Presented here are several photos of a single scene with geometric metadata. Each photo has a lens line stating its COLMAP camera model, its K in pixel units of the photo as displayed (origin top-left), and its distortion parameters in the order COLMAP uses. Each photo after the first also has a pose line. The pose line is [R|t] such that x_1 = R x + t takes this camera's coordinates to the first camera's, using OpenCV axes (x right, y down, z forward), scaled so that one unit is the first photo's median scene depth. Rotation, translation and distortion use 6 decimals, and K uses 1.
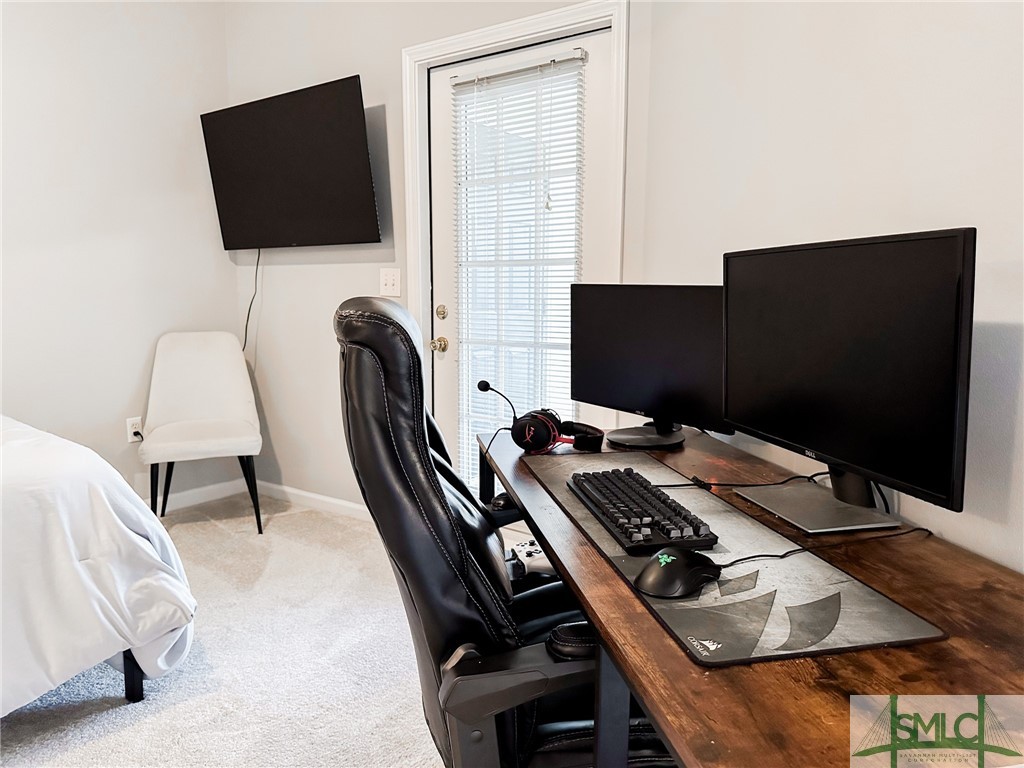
lens RADIAL K [[710.2, 0, 508.5], [0, 710.2, 388.4], [0, 0, 1]] dist [0.069807, -0.107354]
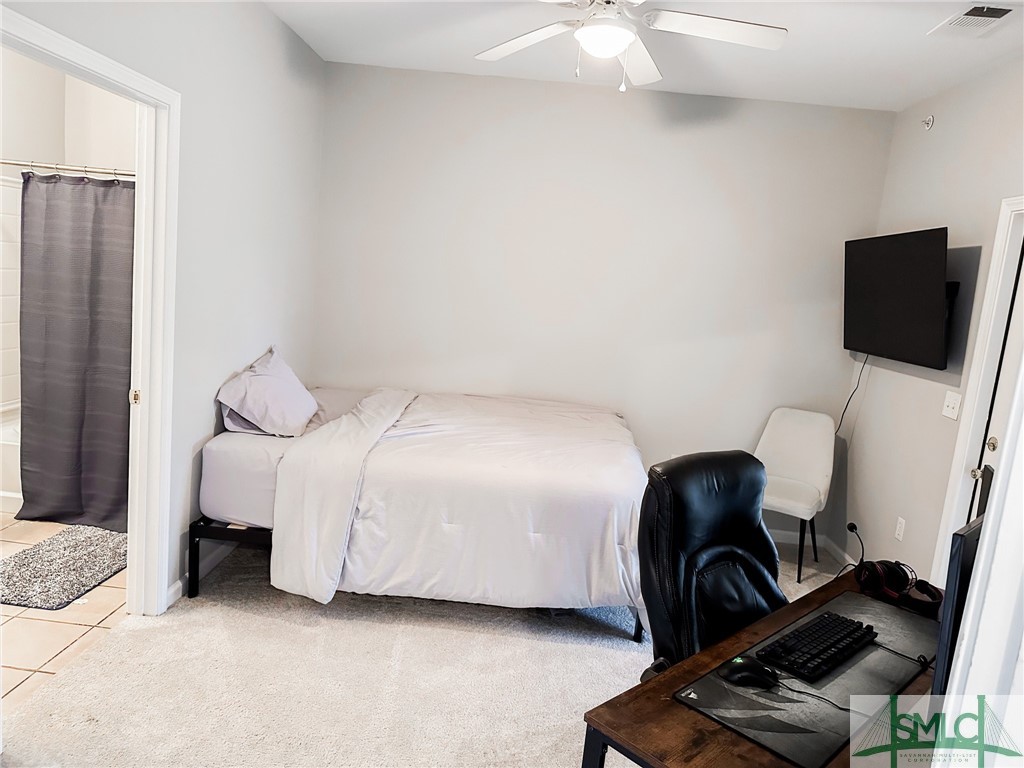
lens RADIAL K [[710.2, 0, 508.5], [0, 710.2, 388.4], [0, 0, 1]] dist [0.069807, -0.107354]
pose [[0.531648, 0.171834, -0.829351, 0.647652], [-0.200754, 0.976865, 0.073706, -0.212796], [0.822829, 0.127310, 0.553845, -0.248541]]
